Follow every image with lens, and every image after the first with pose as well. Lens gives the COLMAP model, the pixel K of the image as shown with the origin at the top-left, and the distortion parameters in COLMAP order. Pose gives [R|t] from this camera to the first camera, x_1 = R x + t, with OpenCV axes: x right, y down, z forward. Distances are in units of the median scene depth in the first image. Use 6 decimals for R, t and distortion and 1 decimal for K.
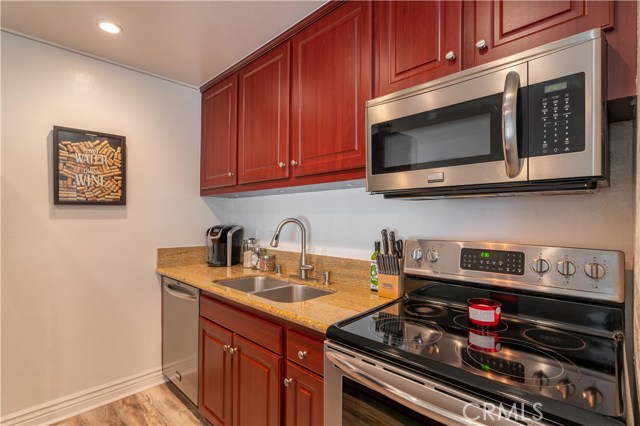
lens RADIAL K [[304.3, 0, 323.6], [0, 304.3, 216.7], [0, 0, 1]] dist [0.000219, 0.001390]
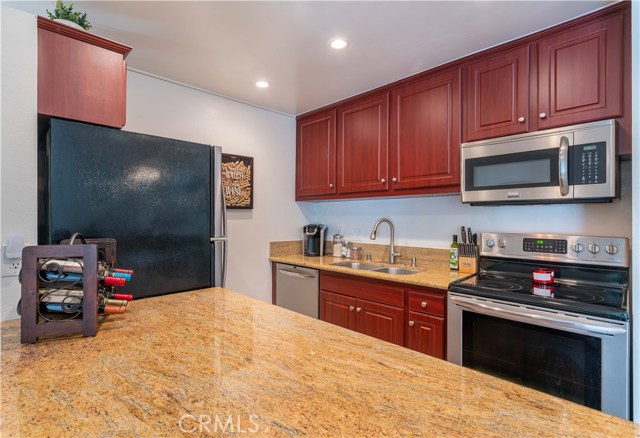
lens RADIAL K [[314.0, 0, 318.9], [0, 314.0, 217.8], [0, 0, 1]] dist [0.001828, 0.000924]
pose [[0.999775, -0.000361, -0.021216, -0.470860], [0.000419, 0.999996, 0.002729, -0.004214], [0.021215, -0.002737, 0.999771, -0.528134]]
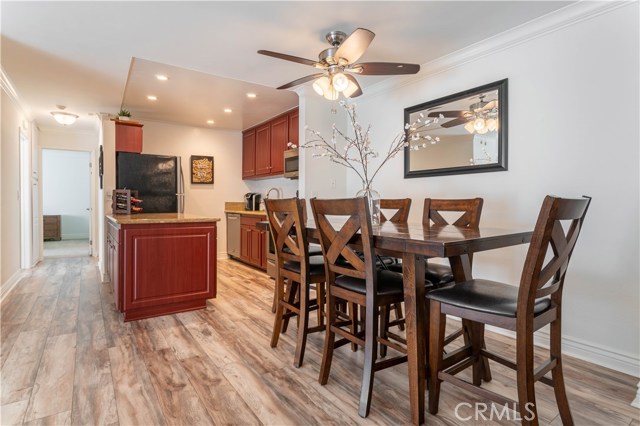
lens RADIAL K [[342.8, 0, 318.3], [0, 342.8, 209.2], [0, 0, 1]] dist [0.000526, -0.000023]
pose [[0.978543, 0.004422, -0.205997, 1.112552], [0.000084, 0.999761, 0.021861, 0.156778], [0.206045, -0.021409, 0.978308, -2.275617]]
